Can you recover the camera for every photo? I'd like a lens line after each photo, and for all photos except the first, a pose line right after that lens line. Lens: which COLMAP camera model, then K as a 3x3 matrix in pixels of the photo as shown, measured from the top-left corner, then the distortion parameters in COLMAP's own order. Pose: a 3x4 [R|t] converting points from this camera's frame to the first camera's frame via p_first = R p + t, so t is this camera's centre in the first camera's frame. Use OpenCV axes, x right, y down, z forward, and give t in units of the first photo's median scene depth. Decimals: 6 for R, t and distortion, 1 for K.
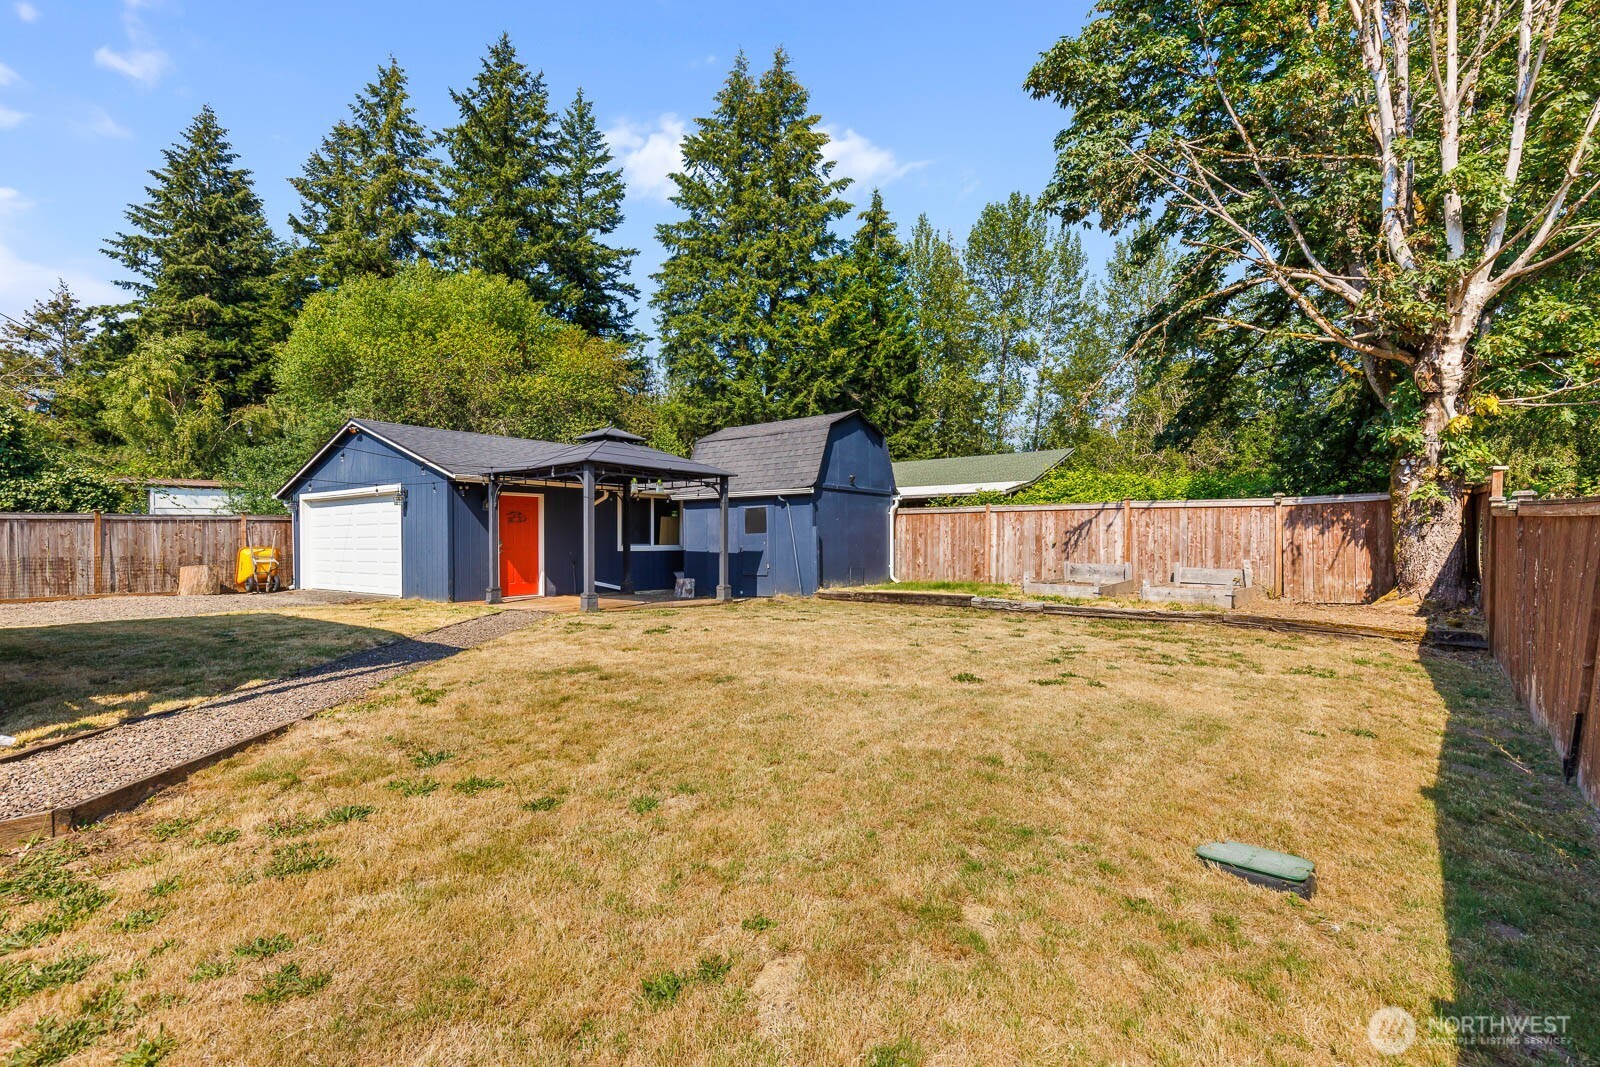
lens RADIAL K [[726.4, 0, 806.3], [0, 726.4, 536.4], [0, 0, 1]] dist [0.002830, -0.000383]
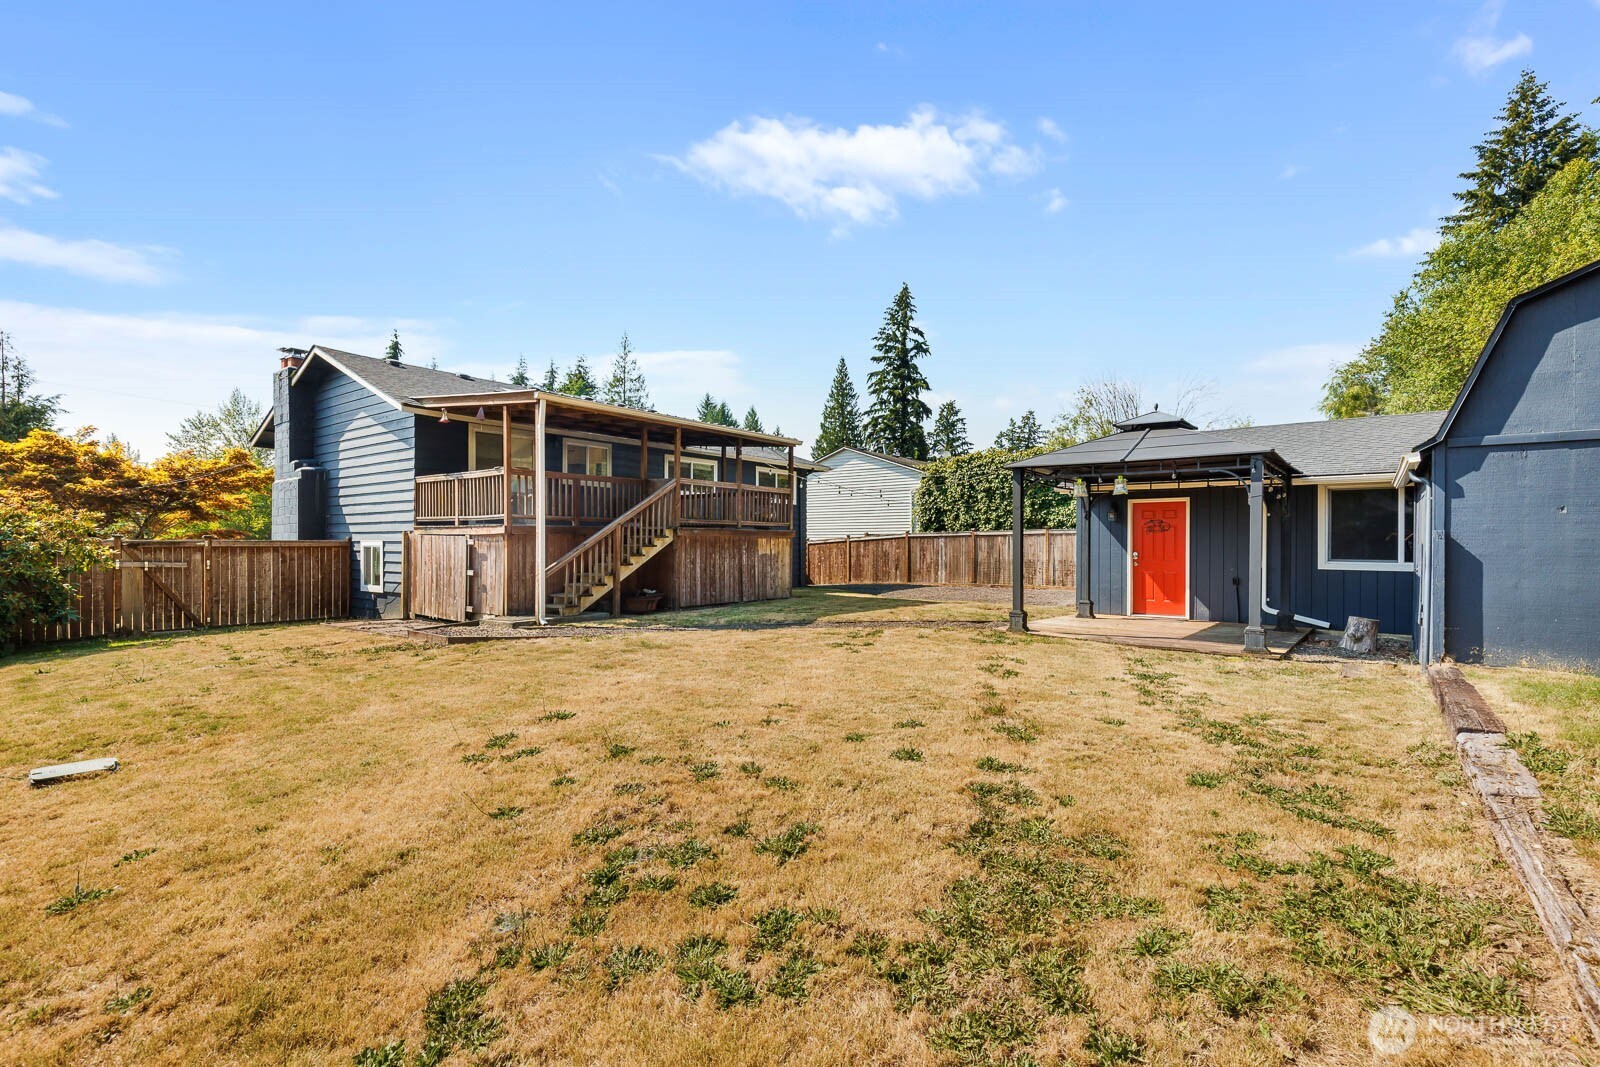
lens RADIAL K [[726.4, 0, 806.3], [0, 726.4, 536.4], [0, 0, 1]] dist [0.002830, -0.000383]
pose [[0.011899, -0.009208, -0.999887, 0.431075], [0.002537, 0.999955, -0.009178, -0.005928], [0.999926, -0.002427, 0.011922, 0.497586]]
